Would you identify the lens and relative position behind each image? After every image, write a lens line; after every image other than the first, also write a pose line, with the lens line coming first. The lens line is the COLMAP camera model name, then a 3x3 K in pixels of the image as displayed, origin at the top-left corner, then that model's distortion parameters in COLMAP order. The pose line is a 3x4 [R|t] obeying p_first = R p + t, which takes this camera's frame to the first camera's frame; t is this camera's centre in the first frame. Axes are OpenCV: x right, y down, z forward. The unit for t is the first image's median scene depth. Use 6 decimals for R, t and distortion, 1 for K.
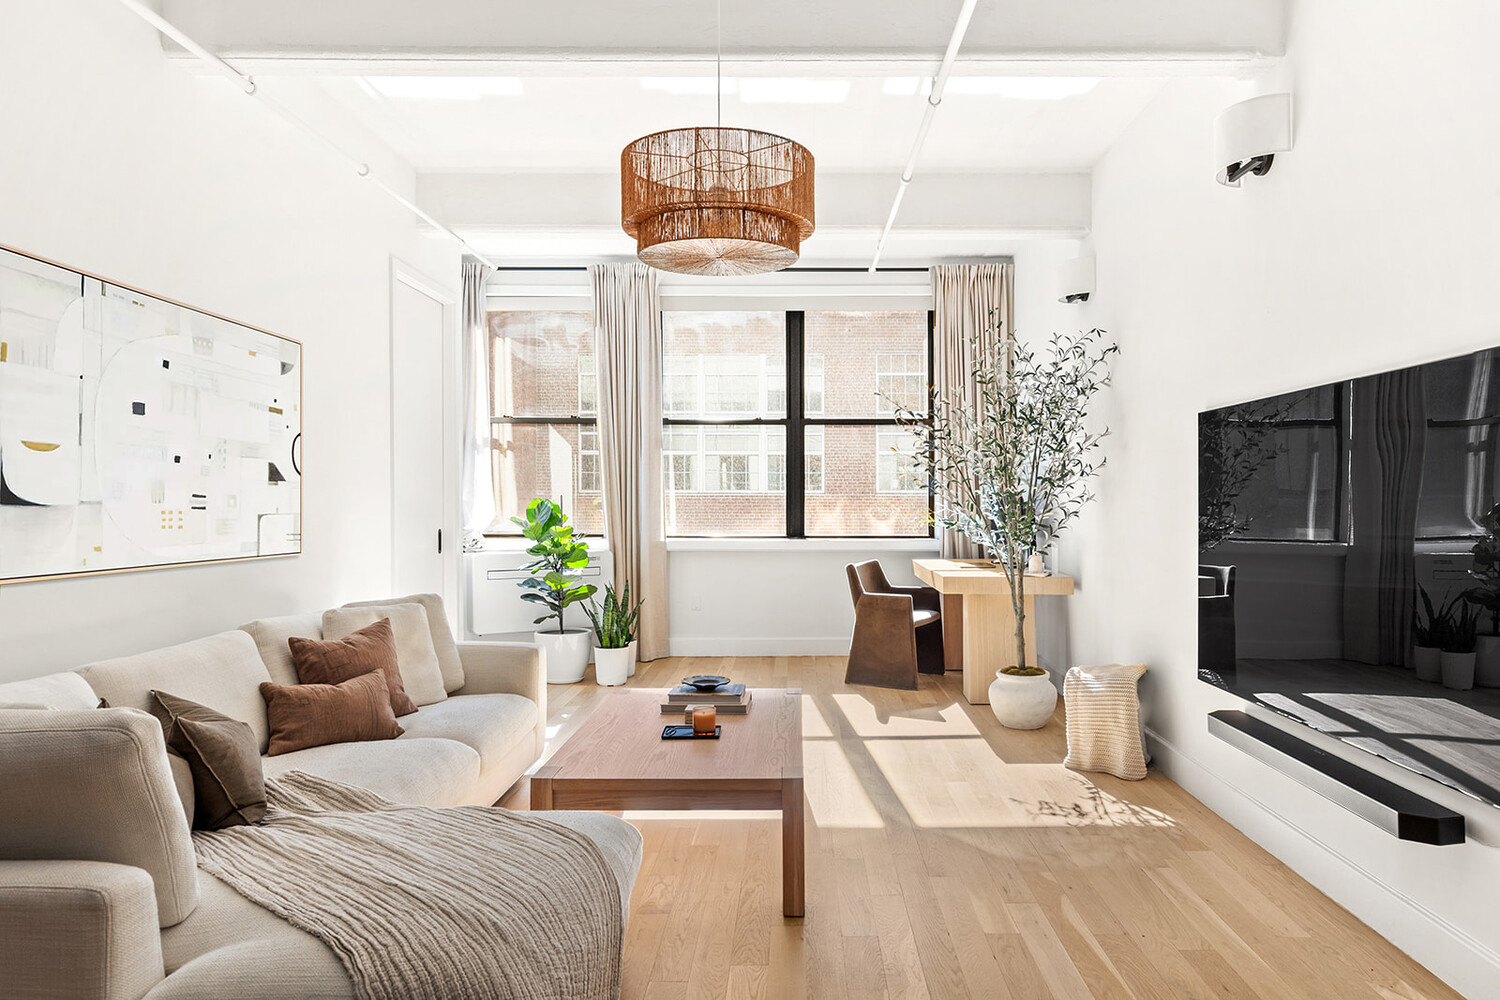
lens RADIAL K [[1006.5, 0, 750.0], [0, 1006.5, 477.6], [0, 0, 1]] dist [-0.049513, 0.000328]
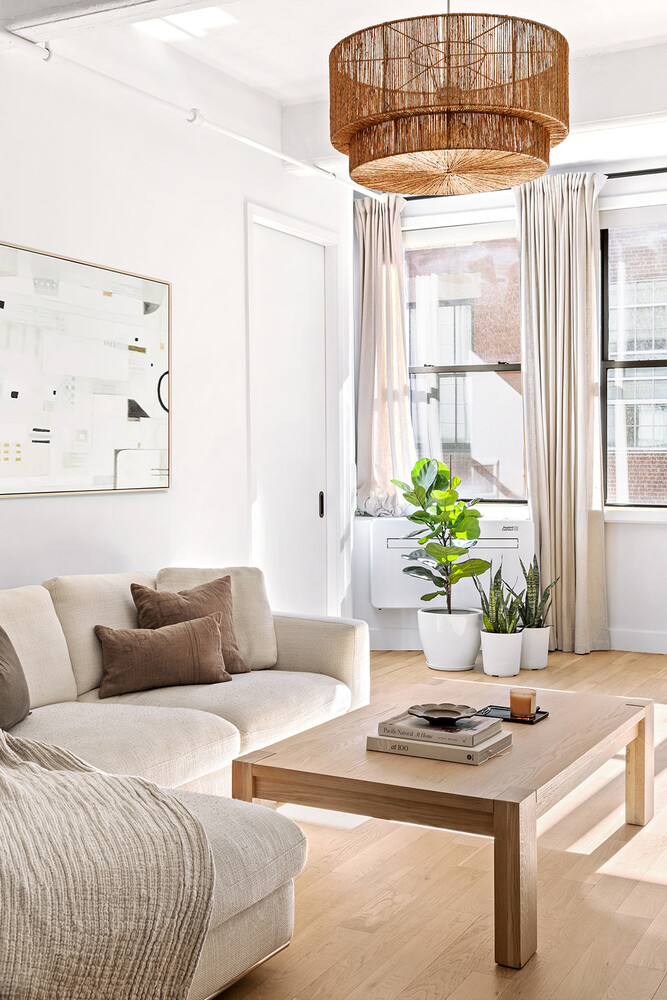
lens RADIAL K [[1180.6, 0, 333.5], [0, 1180.6, 500.0], [0, 0, 1]] dist [0.000060, -0.319786]
pose [[0.918463, 0.049675, -0.392374, 0.274557], [-0.028385, 0.997802, 0.059880, -0.003975], [0.394486, -0.043860, 0.917854, 0.054874]]
